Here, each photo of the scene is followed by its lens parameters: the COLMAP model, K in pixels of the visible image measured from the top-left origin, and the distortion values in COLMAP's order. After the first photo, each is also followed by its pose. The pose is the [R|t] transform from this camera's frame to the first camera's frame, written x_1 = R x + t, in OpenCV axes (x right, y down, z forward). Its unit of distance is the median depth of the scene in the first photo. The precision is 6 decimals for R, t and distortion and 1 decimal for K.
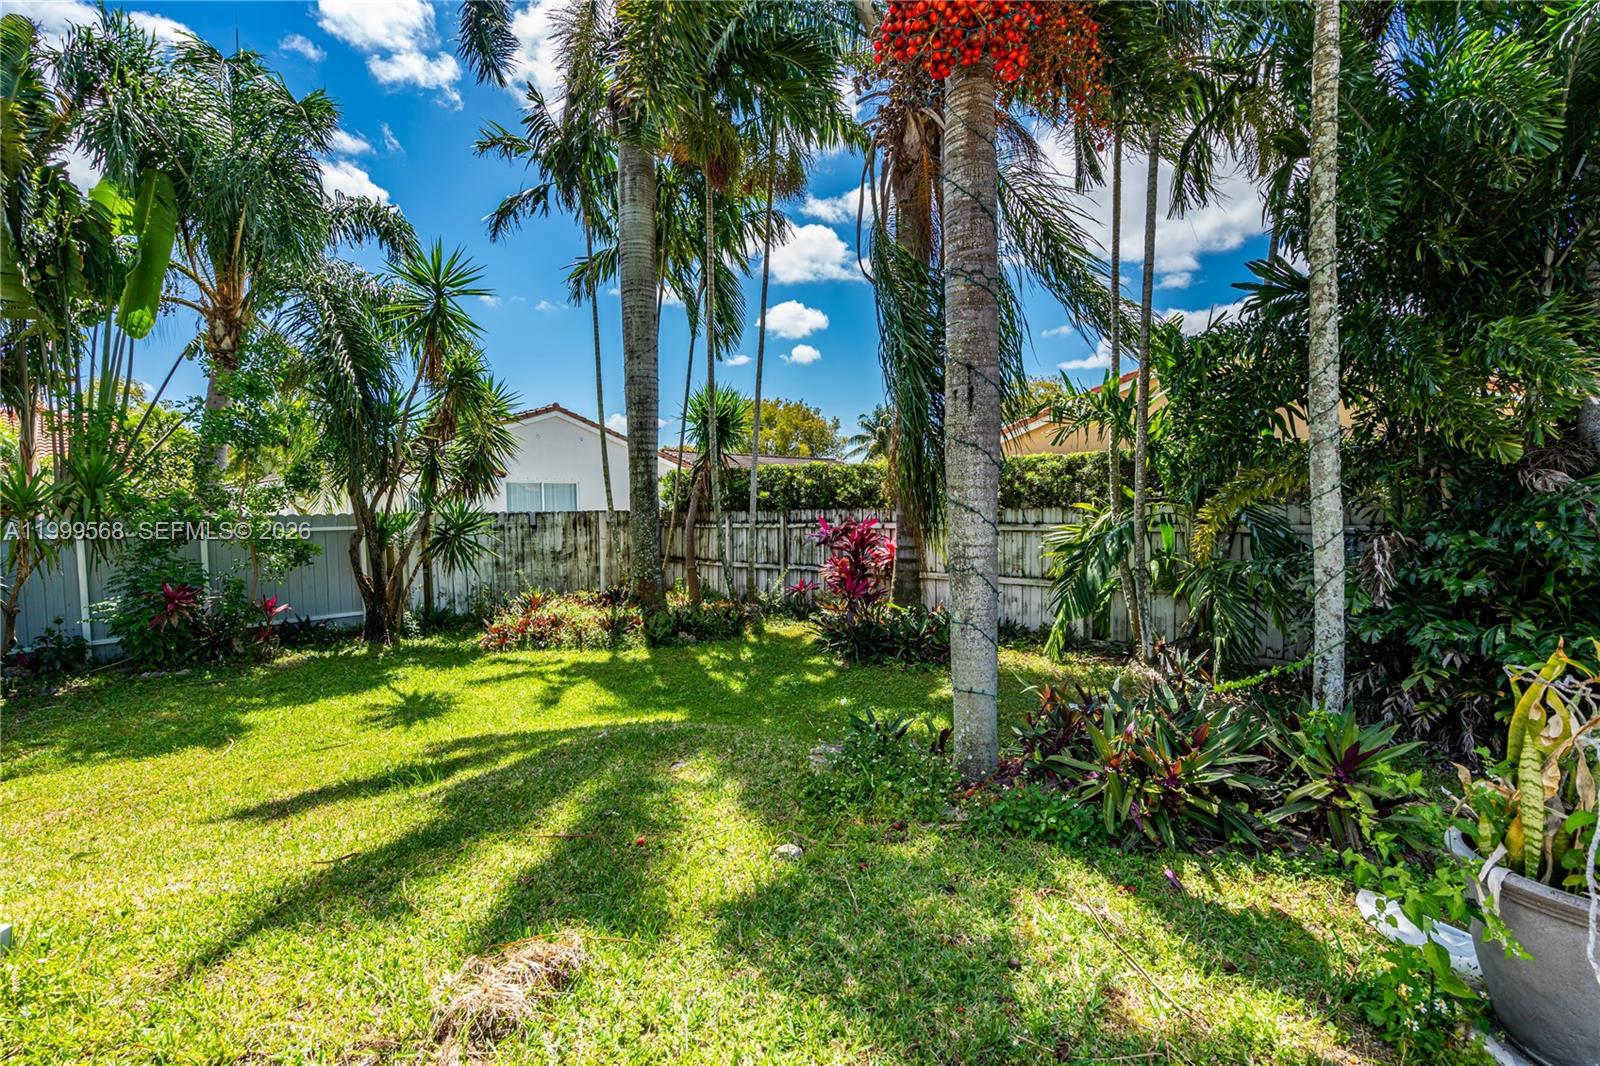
lens RADIAL K [[720.3, 0, 796.8], [0, 720.3, 531.7], [0, 0, 1]] dist [0.000606, 0.000332]
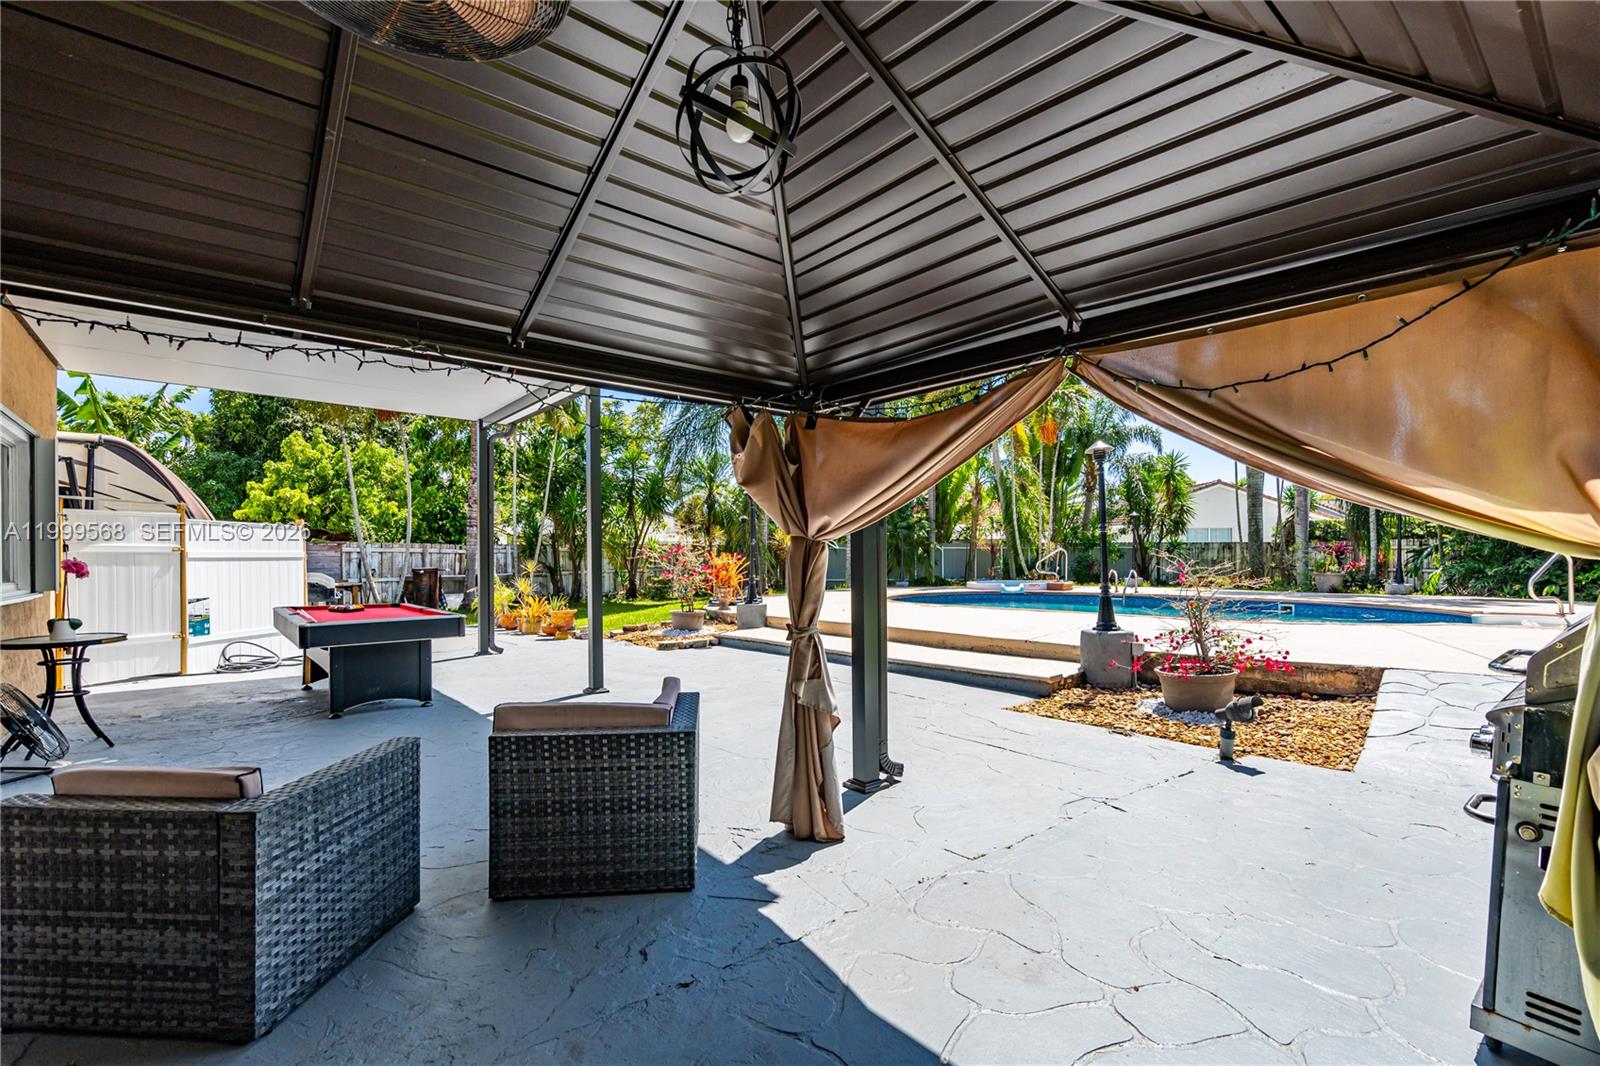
lens RADIAL K [[703.6, 0, 811.3], [0, 703.6, 555.3], [0, 0, 1]] dist [0.002798, 0.000442]
pose [[0.655054, 0.017355, -0.755382, 0.538131], [-0.034113, 0.999396, -0.006621, 0.075135], [0.754811, 0.030105, 0.655251, -1.483605]]
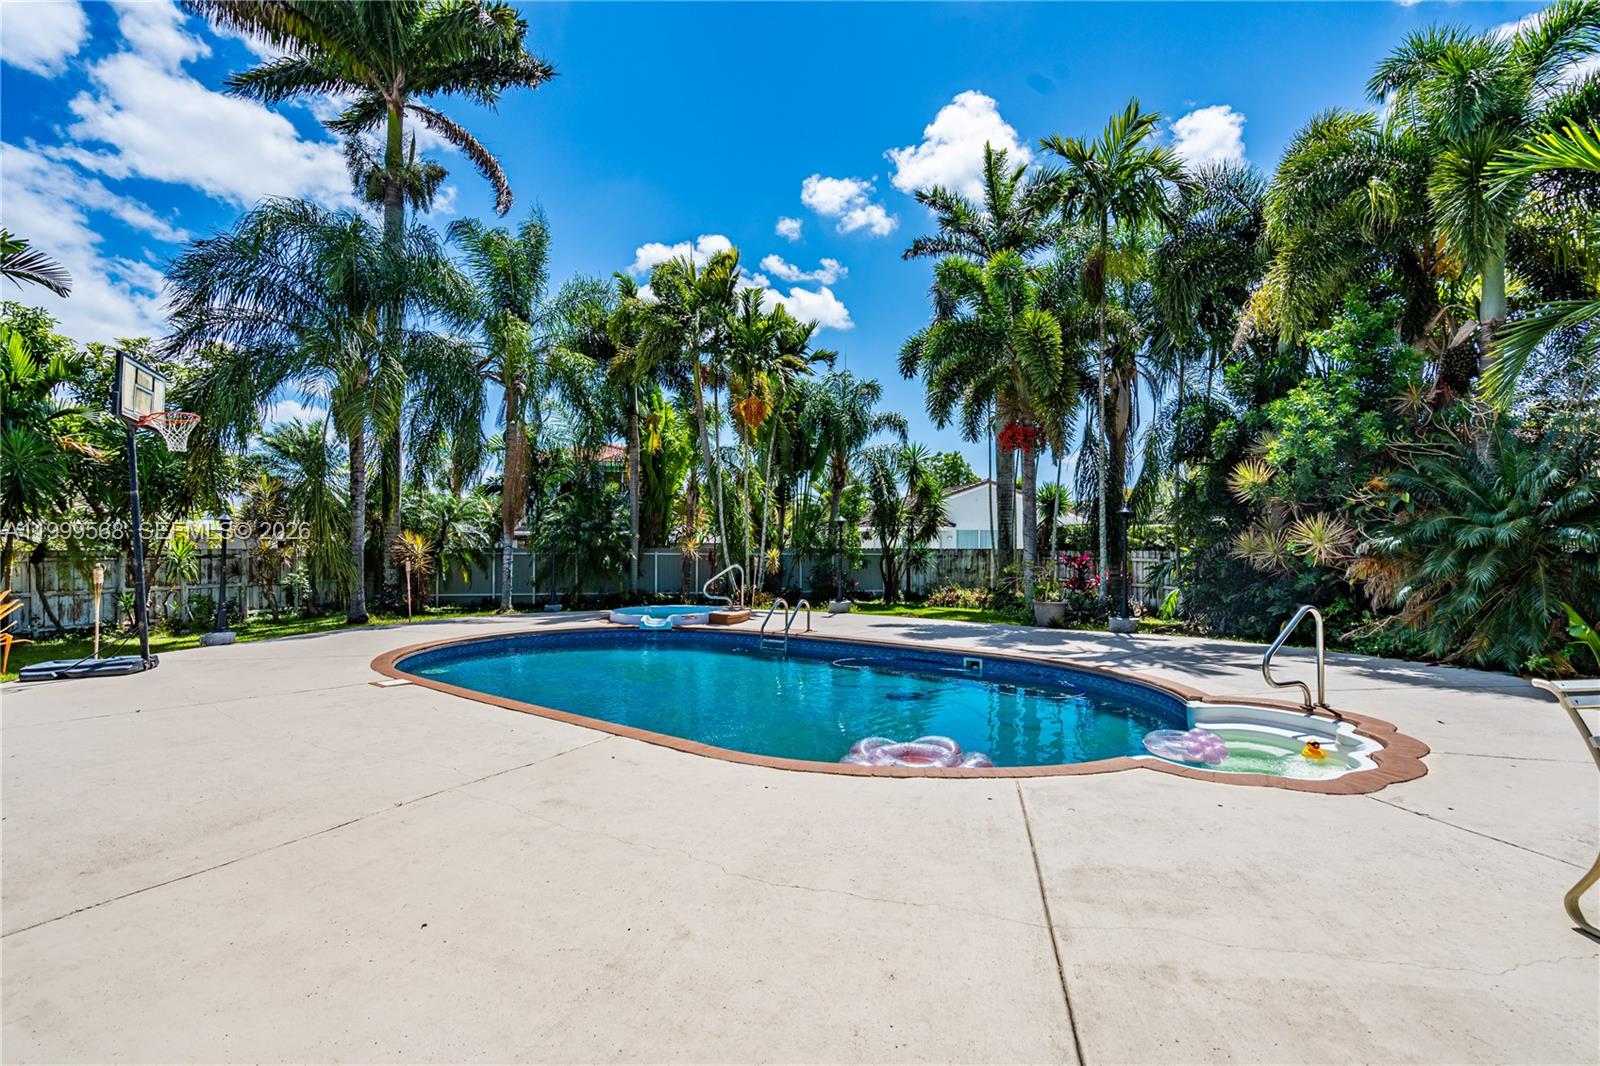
lens RADIAL K [[720.3, 0, 796.8], [0, 720.3, 531.7], [0, 0, 1]] dist [0.000606, 0.000332]
pose [[0.804487, 0.008445, -0.593910, 0.498457], [-0.037990, 0.998583, -0.037260, 0.018148], [0.592754, 0.052538, 0.803668, -0.939585]]
